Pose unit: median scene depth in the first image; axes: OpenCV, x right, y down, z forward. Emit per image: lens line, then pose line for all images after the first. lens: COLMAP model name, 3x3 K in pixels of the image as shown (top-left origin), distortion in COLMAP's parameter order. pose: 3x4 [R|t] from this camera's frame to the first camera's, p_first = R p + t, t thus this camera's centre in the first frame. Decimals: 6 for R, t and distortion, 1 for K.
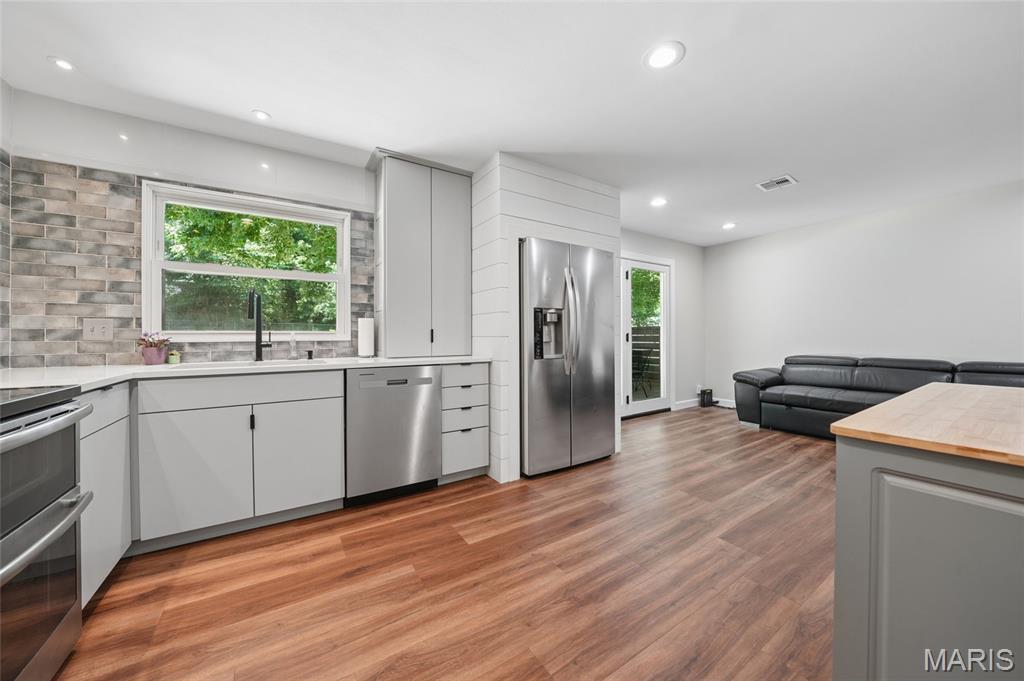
lens RADIAL K [[356.3, 0, 508.0], [0, 356.3, 341.1], [0, 0, 1]] dist [-0.020745, 0.000064]
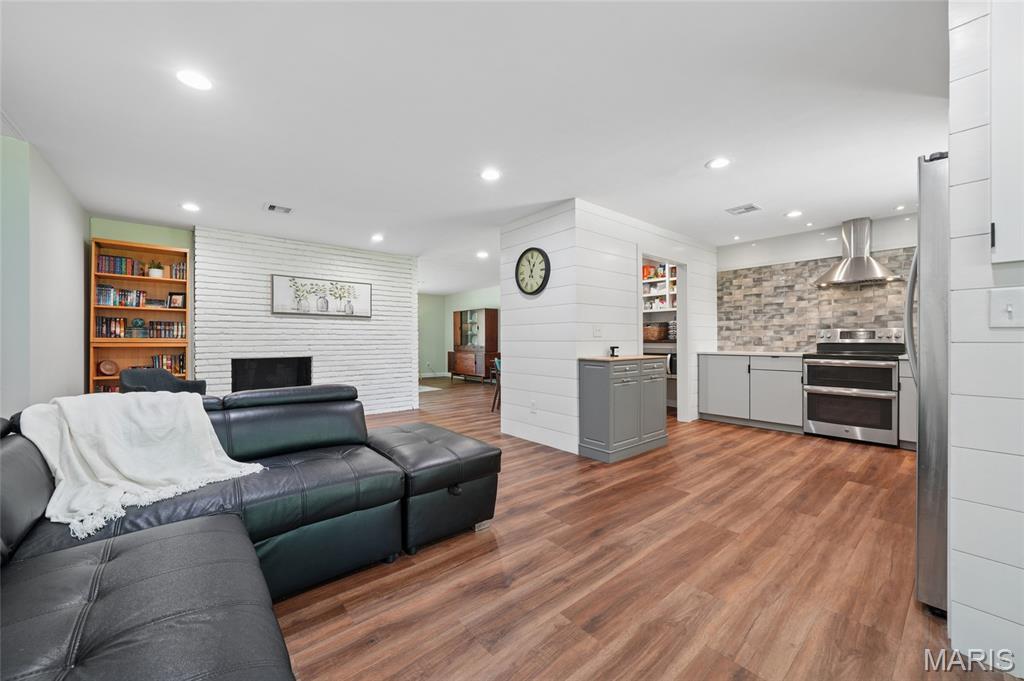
lens RADIAL K [[388.2, 0, 512.0], [0, 388.2, 340.5], [0, 0, 1]] dist [-0.009903, 0.000000]
pose [[-0.990678, 0.007989, -0.135991, 1.405149], [0.005816, 0.999849, 0.016372, -0.042046], [0.136101, 0.015428, -0.990575, 2.254937]]
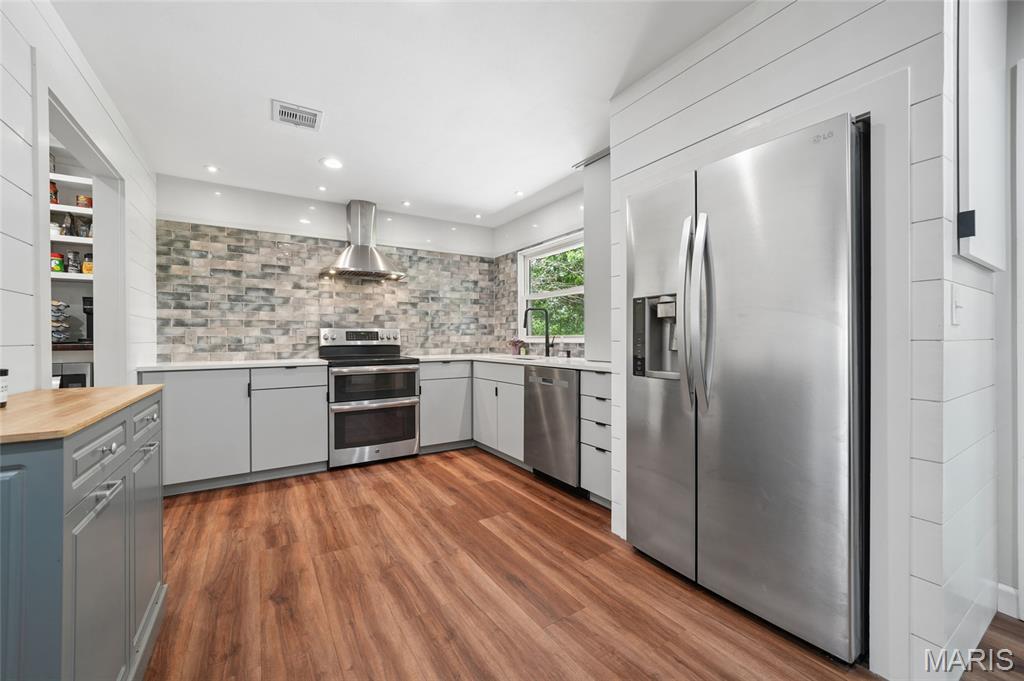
lens RADIAL K [[403.9, 0, 509.4], [0, 403.9, 339.0], [0, 0, 1]] dist [-0.001657, 0.000002]
pose [[-0.000341, 0.005048, -0.999987, 1.141319], [-0.007655, 0.999958, 0.005051, -0.025557], [0.999971, 0.007657, -0.000302, 1.038357]]
